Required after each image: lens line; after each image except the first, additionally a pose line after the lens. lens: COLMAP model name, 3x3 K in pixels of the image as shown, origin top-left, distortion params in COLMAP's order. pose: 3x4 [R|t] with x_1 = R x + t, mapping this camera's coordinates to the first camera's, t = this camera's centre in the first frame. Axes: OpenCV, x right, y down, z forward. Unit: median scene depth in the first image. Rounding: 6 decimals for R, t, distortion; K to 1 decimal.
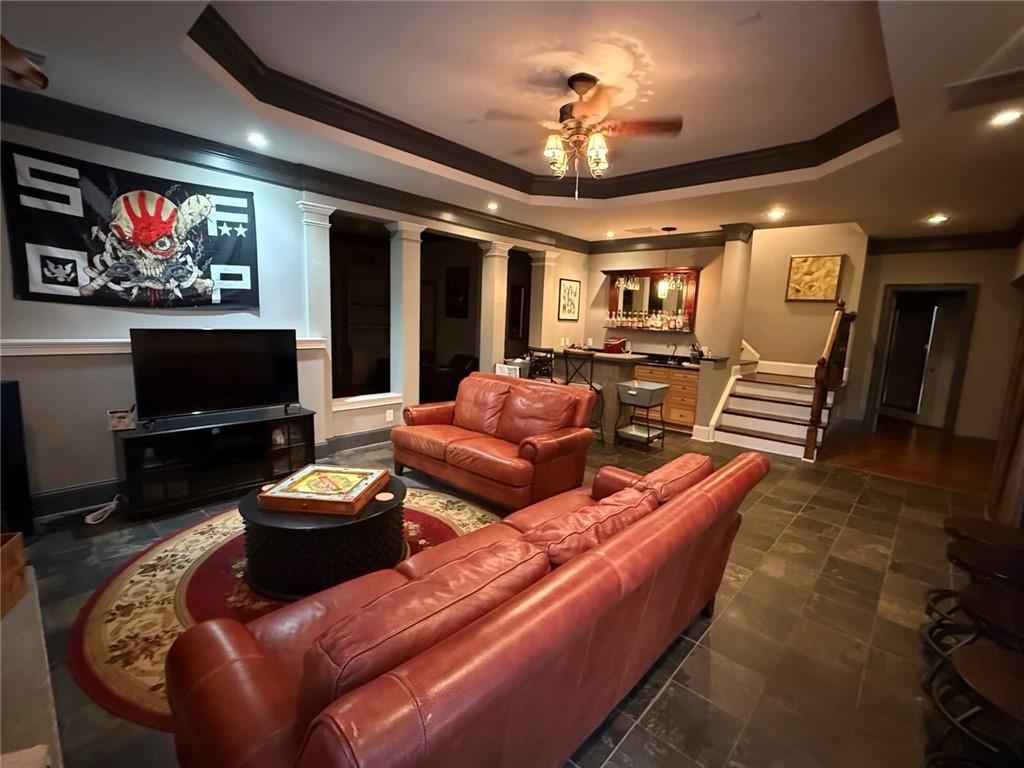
lens RADIAL K [[462.7, 0, 512.3], [0, 462.7, 386.5], [0, 0, 1]] dist [0.000629, 0.000021]
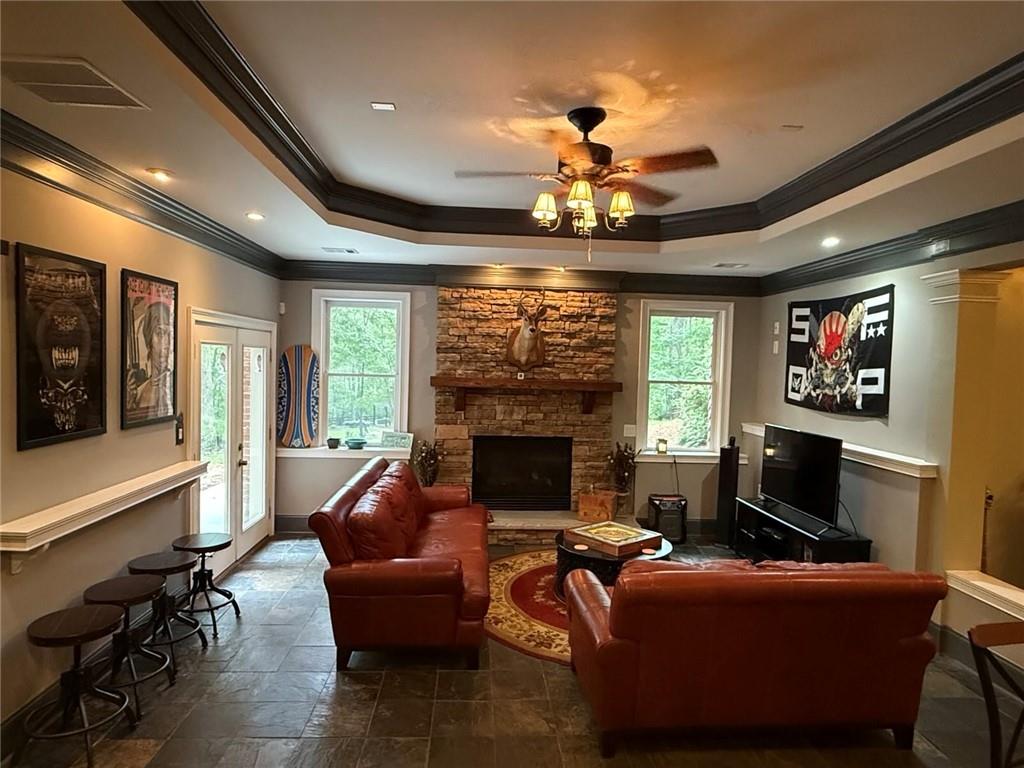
lens RADIAL K [[614.8, 0, 511.4], [0, 614.8, 385.5], [0, 0, 1]] dist [0.000586, 0.000042]
pose [[-0.688886, -0.028133, -0.724323, 0.809524], [-0.160176, 0.980453, 0.114258, -0.270431], [0.706950, 0.194731, -0.679927, 1.414649]]
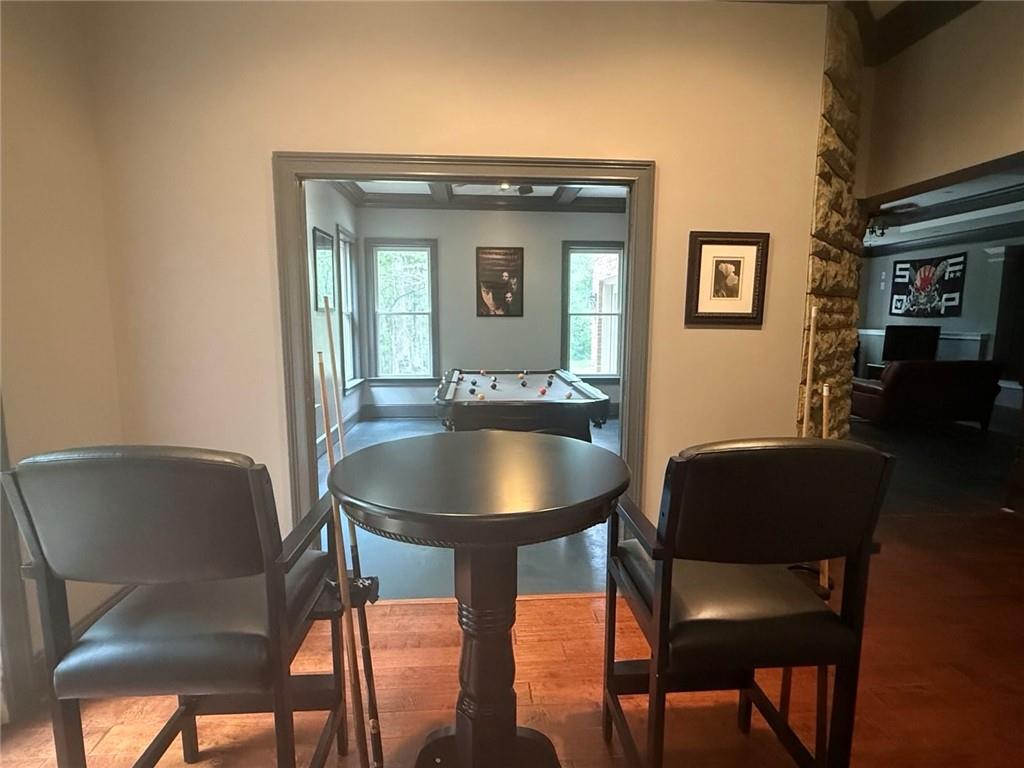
lens RADIAL K [[544.3, 0, 513.5], [0, 544.3, 385.6], [0, 0, 1]] dist [-0.001767, -0.000374]
pose [[-0.689626, 0.052956, -0.722227, 2.389981], [-0.135940, 0.970126, 0.200936, -0.105758], [0.711292, 0.236750, -0.661826, 1.368508]]
